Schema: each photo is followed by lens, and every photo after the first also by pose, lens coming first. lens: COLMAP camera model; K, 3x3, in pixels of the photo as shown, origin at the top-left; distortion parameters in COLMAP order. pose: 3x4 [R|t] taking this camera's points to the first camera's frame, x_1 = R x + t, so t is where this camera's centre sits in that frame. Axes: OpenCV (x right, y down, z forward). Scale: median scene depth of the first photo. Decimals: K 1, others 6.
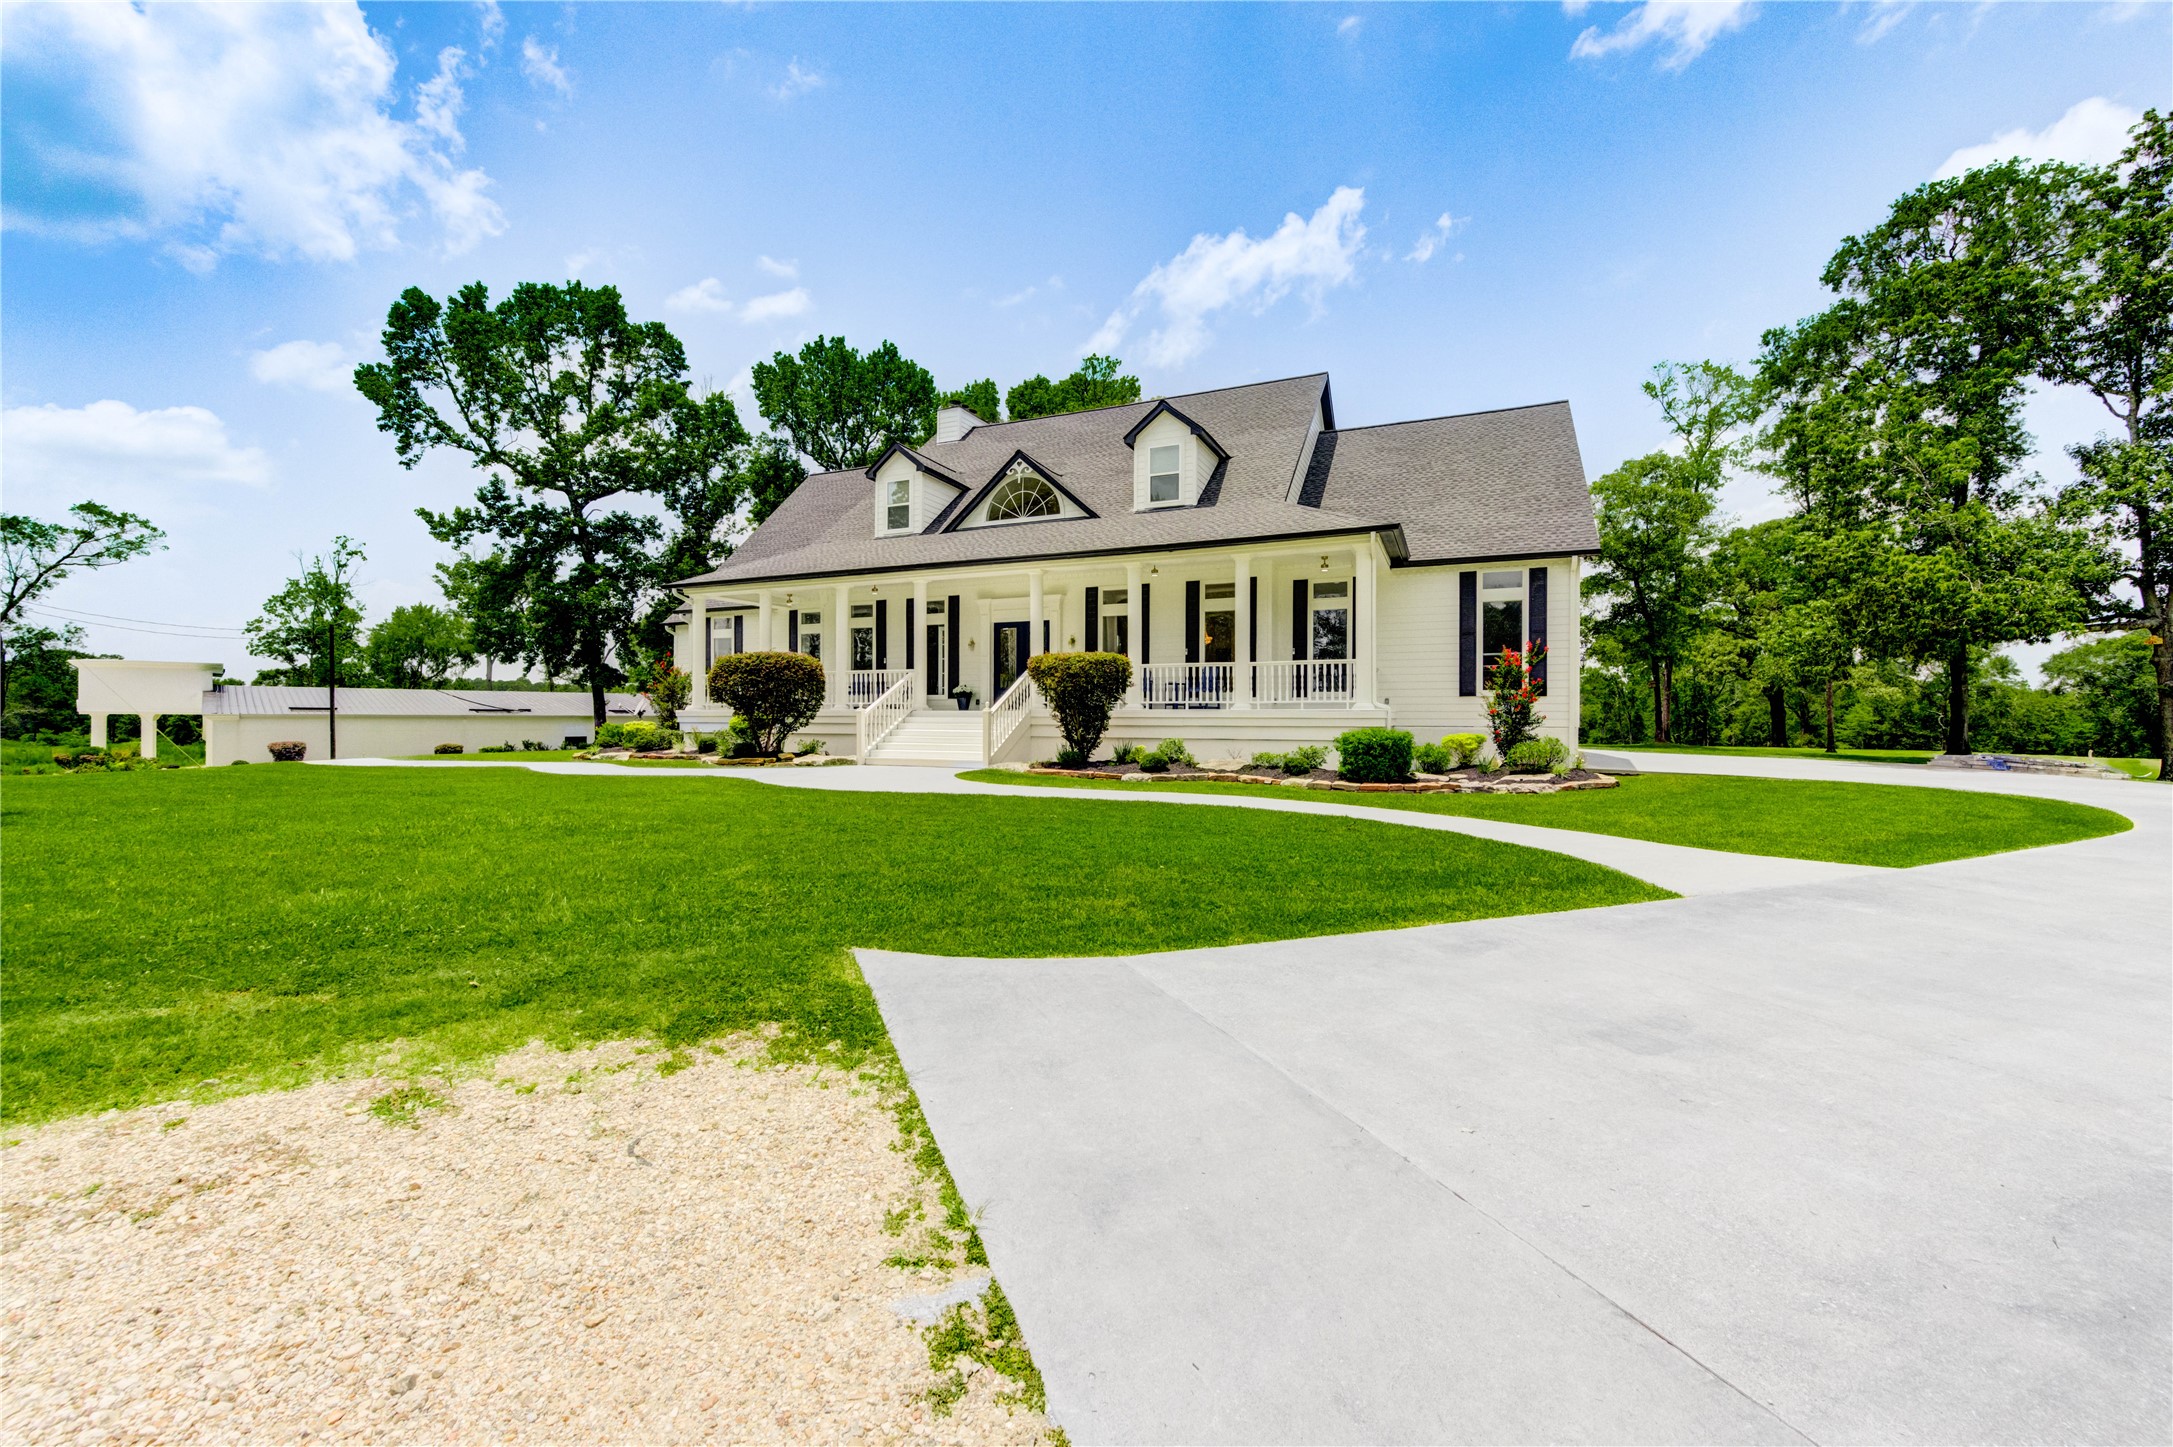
lens RADIAL K [[904.3, 0, 1086.5], [0, 904.3, 723.5], [0, 0, 1]] dist [0.002124, 0.000259]
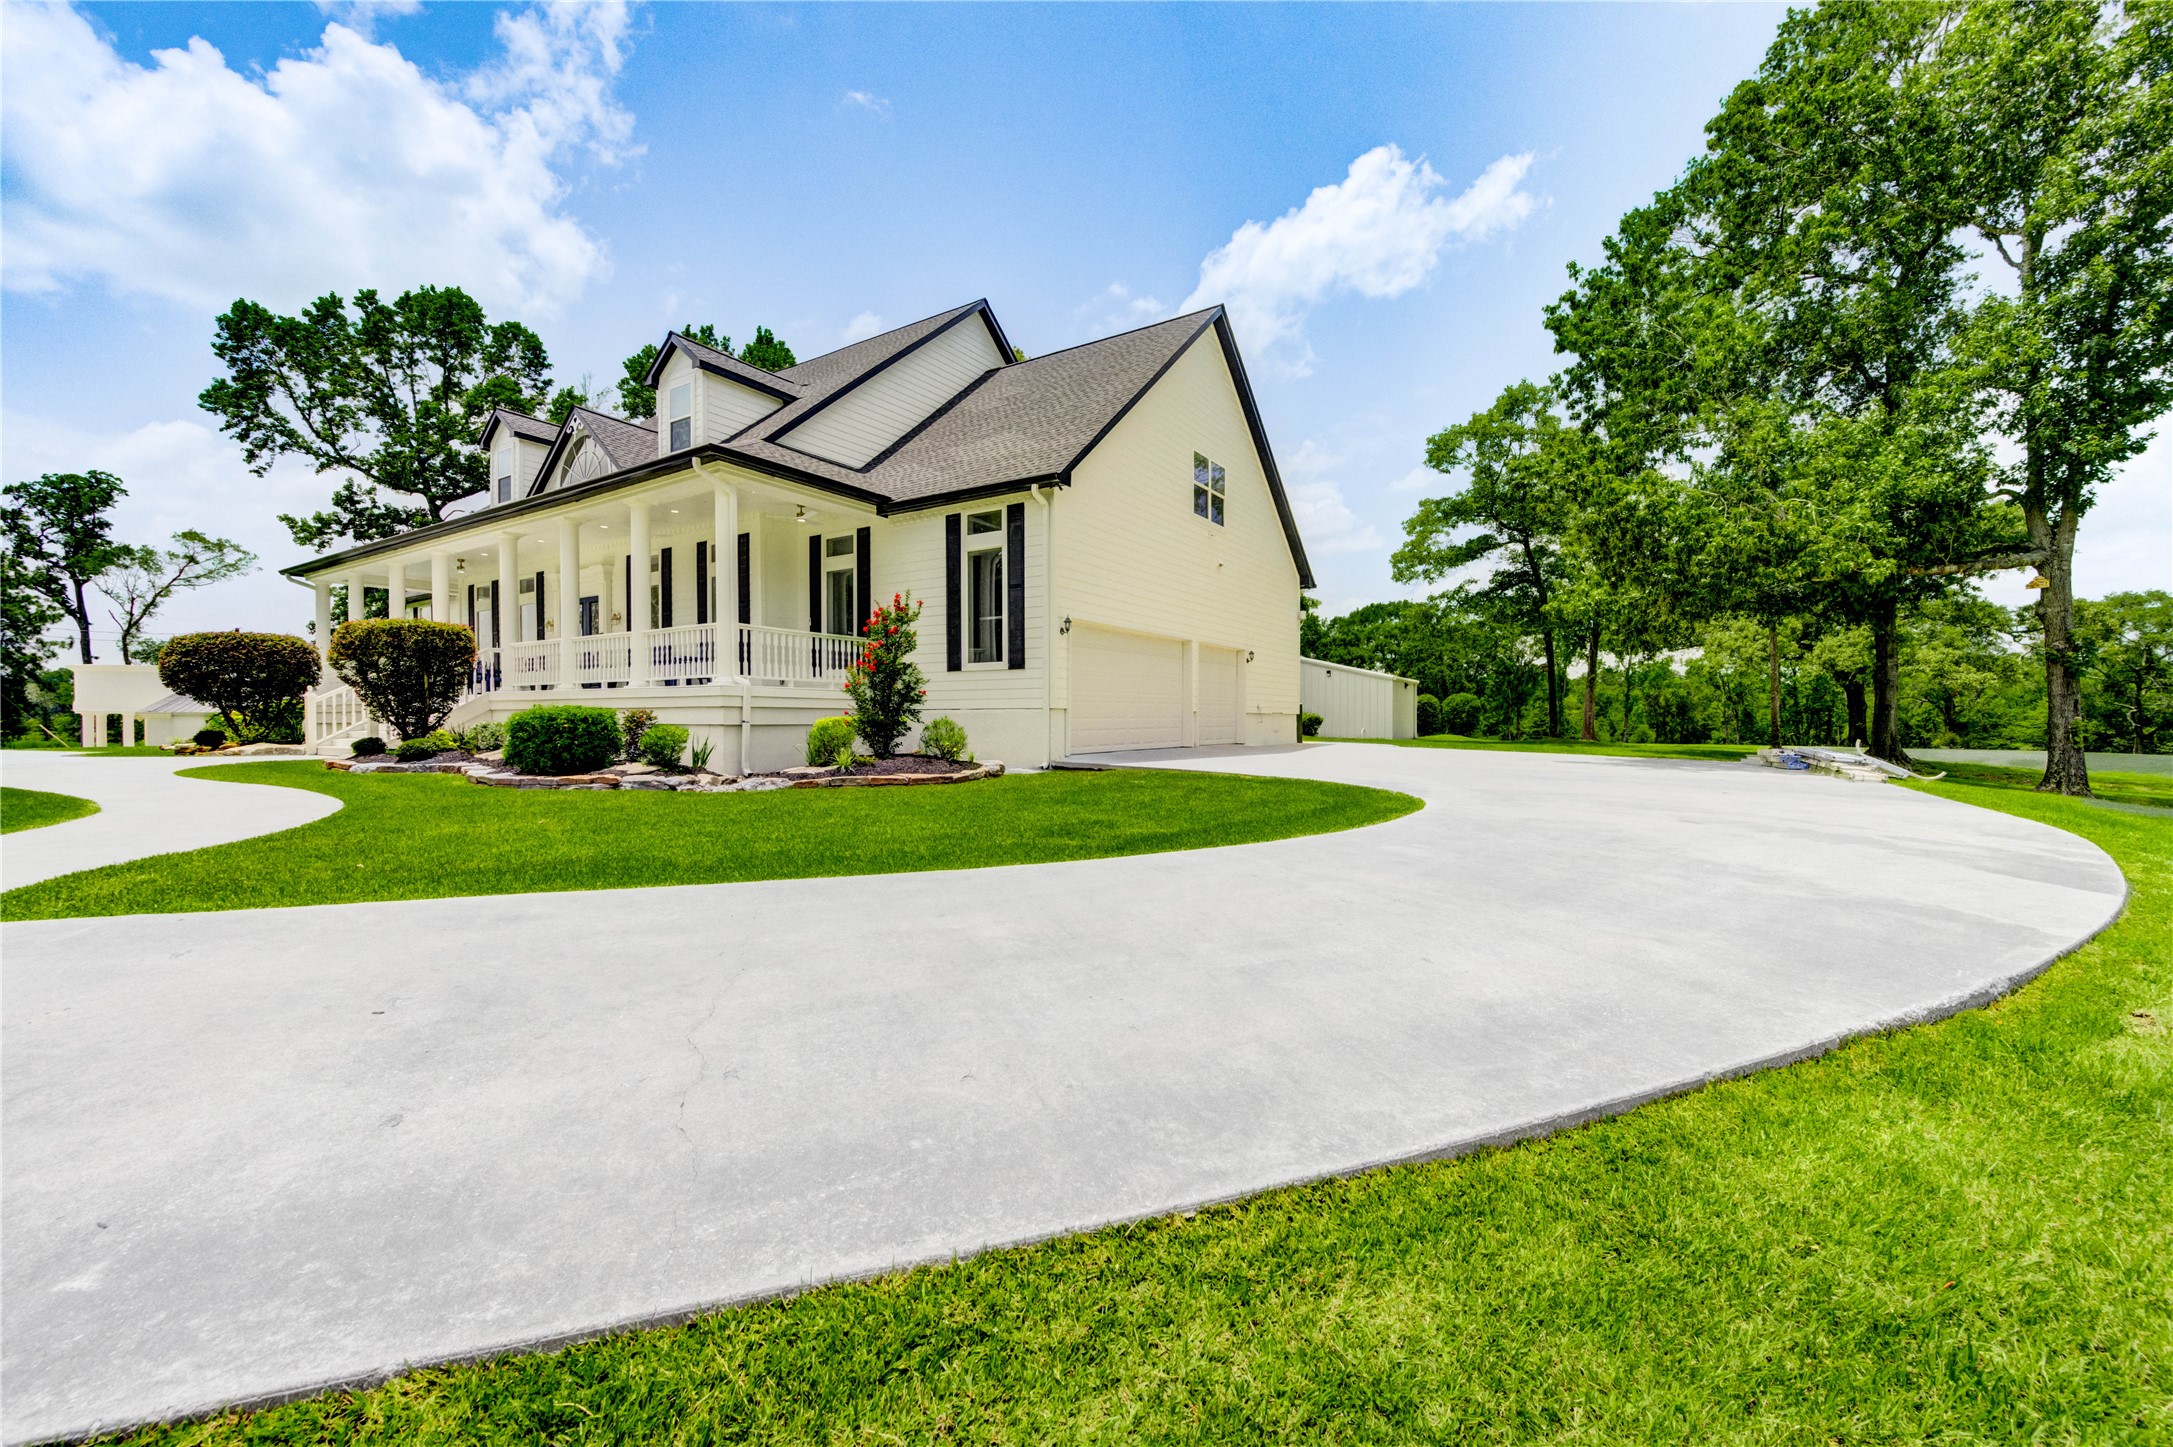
lens RADIAL K [[893.5, 0, 1086.5], [0, 893.5, 741.8], [0, 0, 1]] dist [0.002275, 0.000010]
pose [[0.986375, 0.000815, -0.164508, 0.349388], [0.001786, 0.999876, 0.015658, 0.011100], [0.164500, -0.015738, 0.986251, 0.124320]]
